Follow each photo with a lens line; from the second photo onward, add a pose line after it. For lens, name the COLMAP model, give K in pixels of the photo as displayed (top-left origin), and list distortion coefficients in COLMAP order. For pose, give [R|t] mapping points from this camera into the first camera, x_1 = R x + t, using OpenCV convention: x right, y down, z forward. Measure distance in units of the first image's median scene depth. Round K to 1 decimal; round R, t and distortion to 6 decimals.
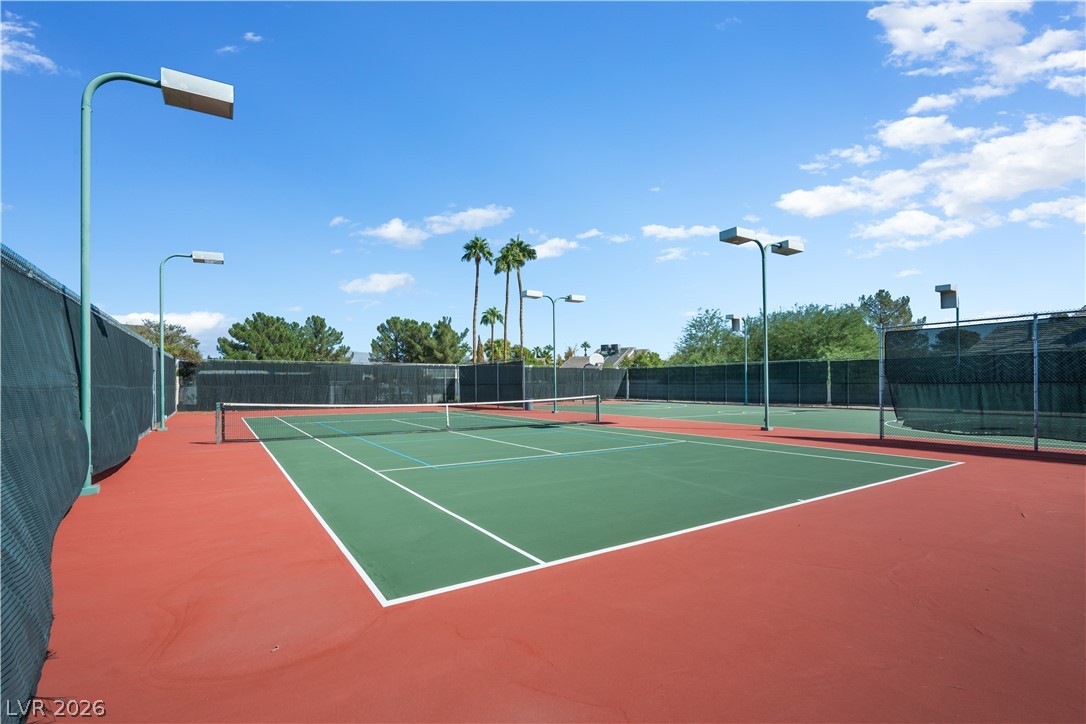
lens RADIAL K [[507.9, 0, 542.7], [0, 507.9, 376.3], [0, 0, 1]] dist [-0.000129, -0.000007]
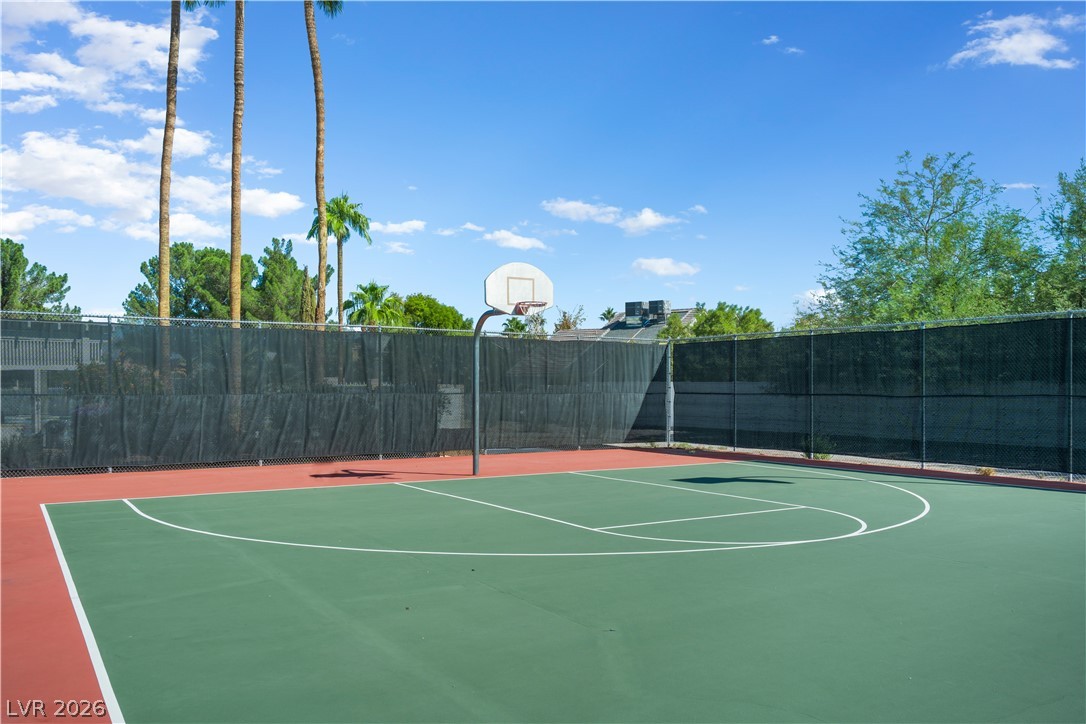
lens RADIAL K [[885.8, 0, 542.8], [0, 885.8, 366.5], [0, 0, 1]] dist [0.087752, 0.000608]
pose [[0.999980, 0.004514, -0.004329, 0.085360], [-0.004563, 0.999926, -0.011278, 0.004740], [0.004278, 0.011298, 0.999927, 0.425038]]
